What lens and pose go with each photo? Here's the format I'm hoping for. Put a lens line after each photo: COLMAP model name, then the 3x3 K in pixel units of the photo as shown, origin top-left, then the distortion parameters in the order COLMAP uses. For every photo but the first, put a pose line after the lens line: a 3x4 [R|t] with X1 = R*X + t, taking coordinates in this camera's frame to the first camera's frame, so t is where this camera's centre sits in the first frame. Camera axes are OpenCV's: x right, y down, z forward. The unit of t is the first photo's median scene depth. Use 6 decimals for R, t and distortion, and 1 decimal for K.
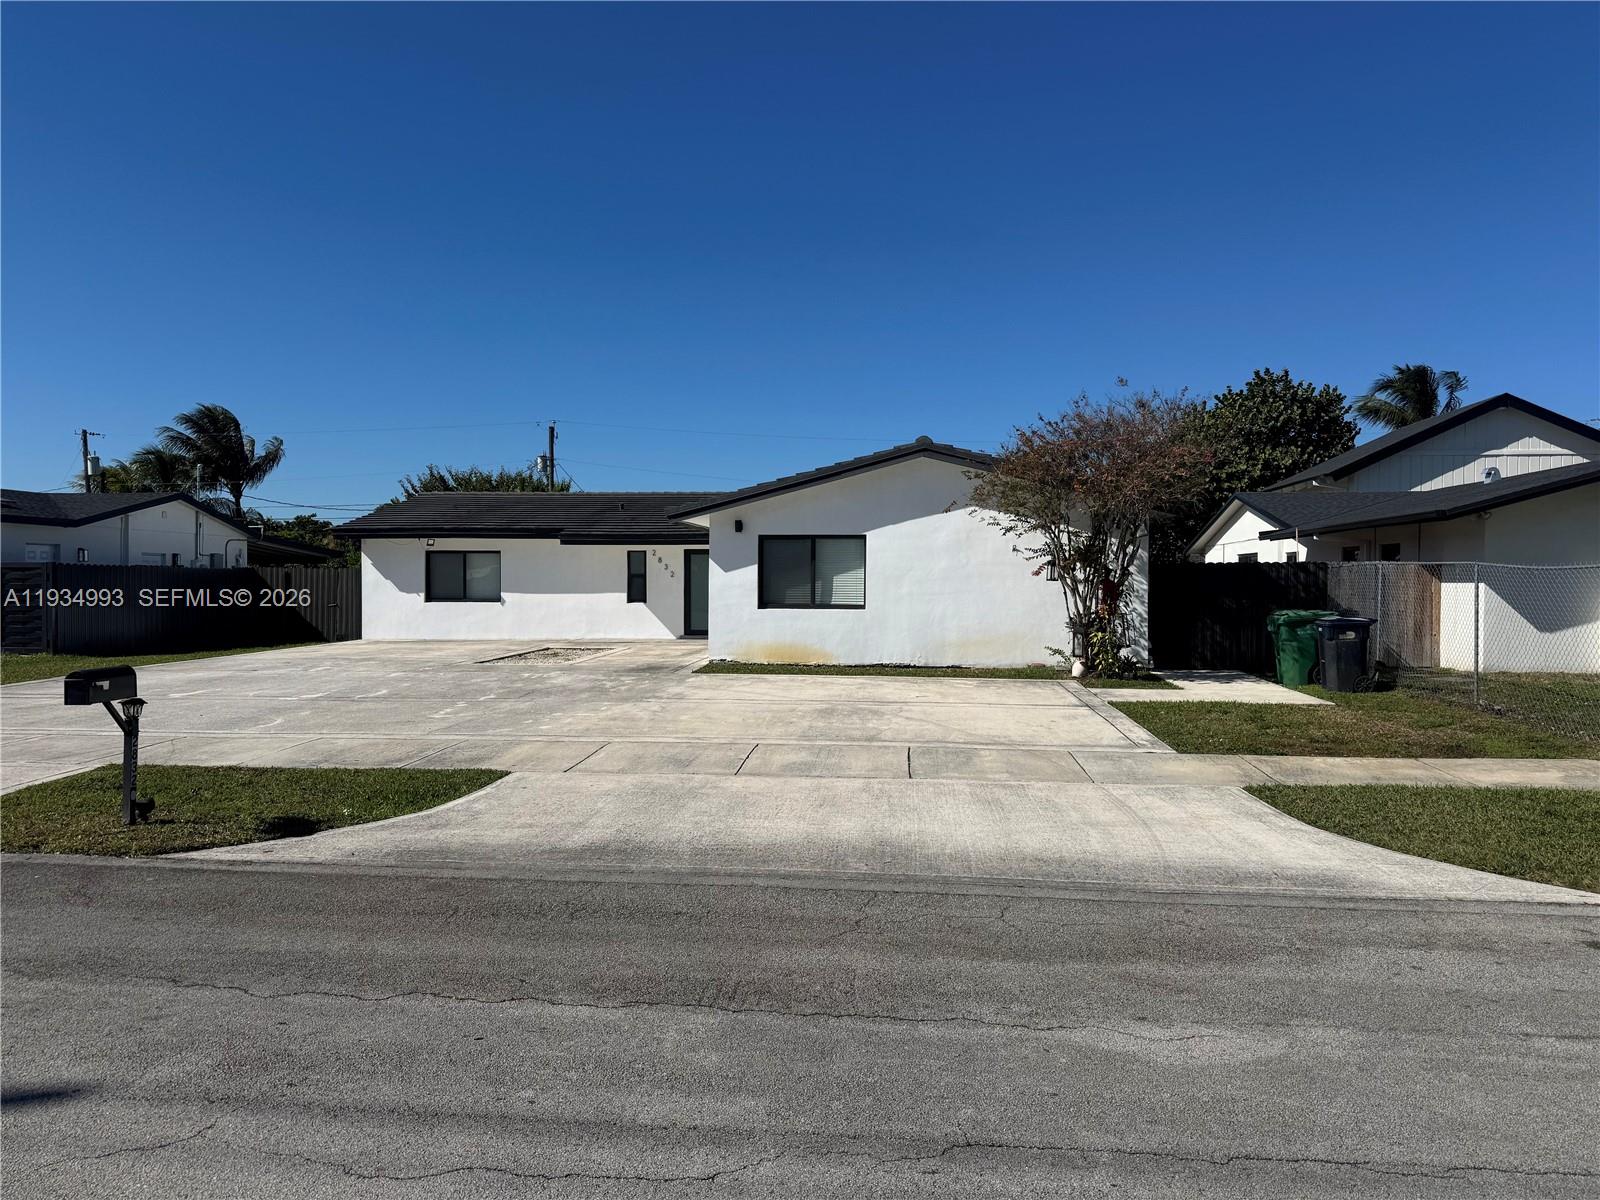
lens RADIAL K [[1124.1, 0, 800.0], [0, 1124.1, 600.0], [0, 0, 1]] dist [0.113139, -0.205010]
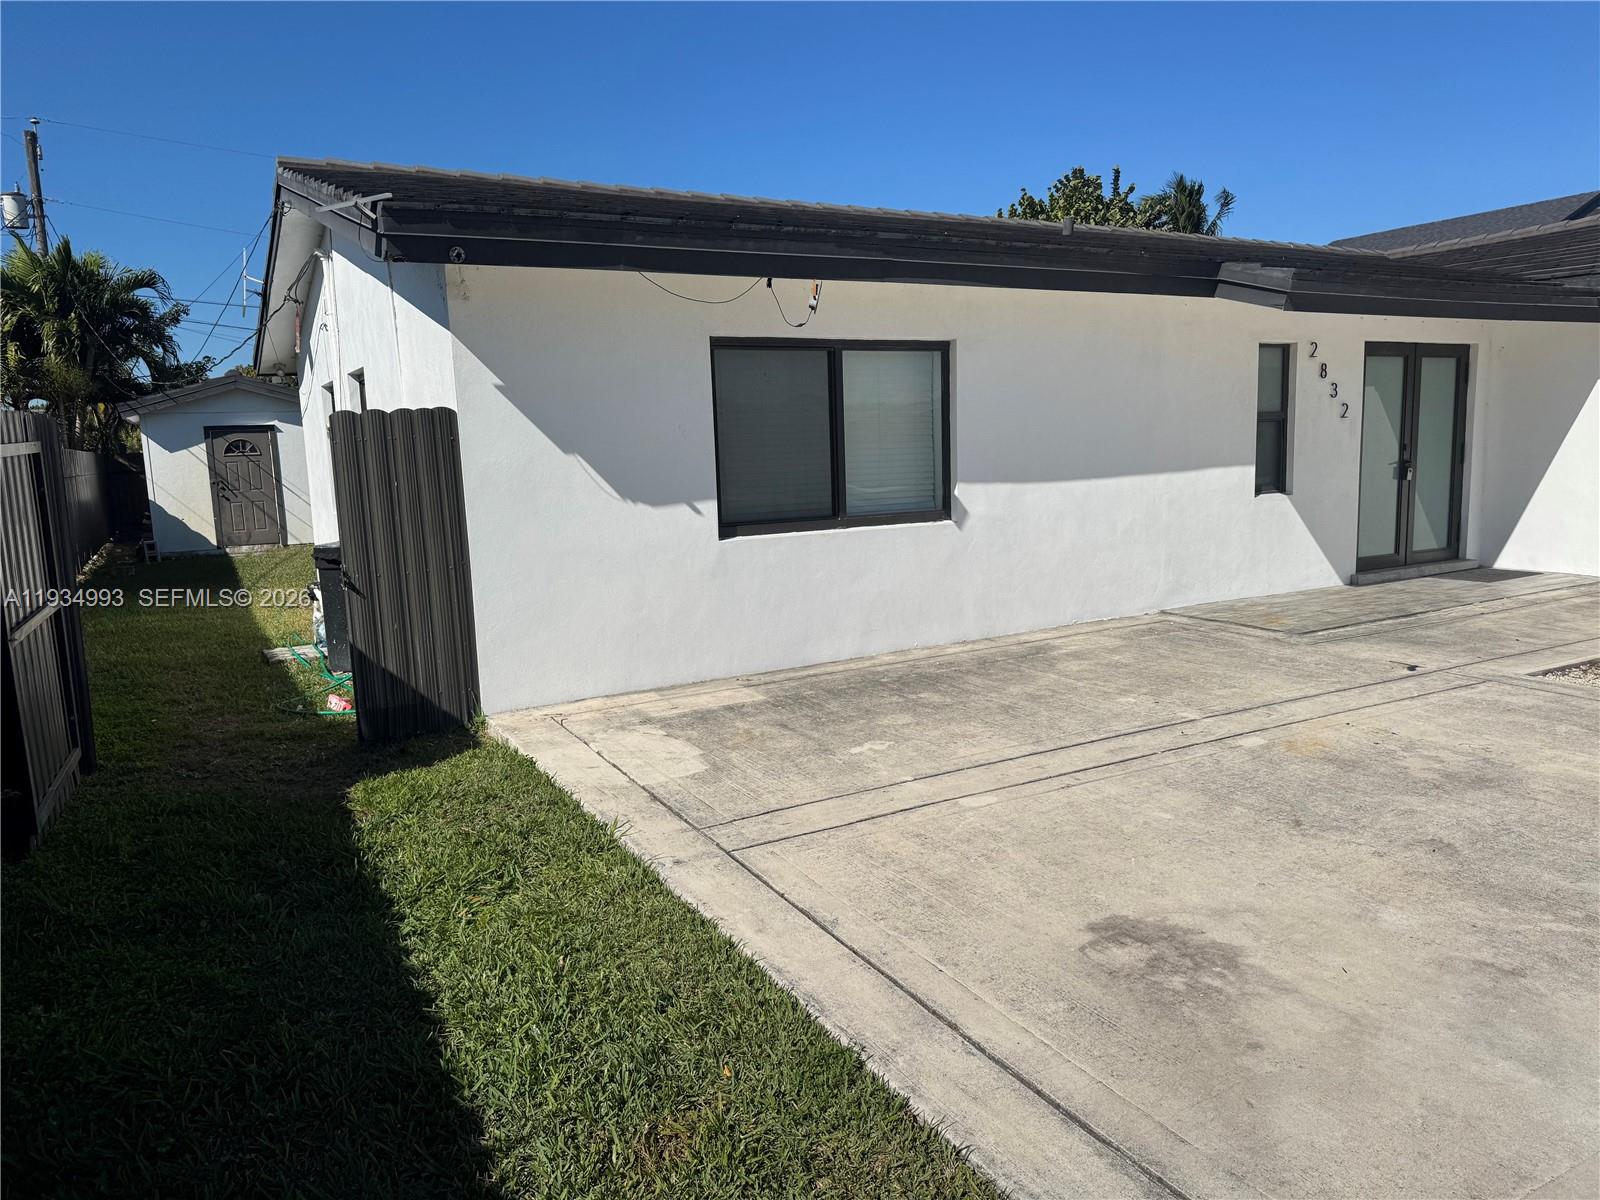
lens RADIAL K [[1124.1, 0, 800.0], [0, 1124.1, 600.0], [0, 0, 1]] dist [0.113139, -0.205010]
pose [[0.839397, -0.104605, 0.533358, -0.458315], [0.029031, 0.988533, 0.148186, -0.021798], [-0.542743, -0.108903, 0.832808, 0.771838]]
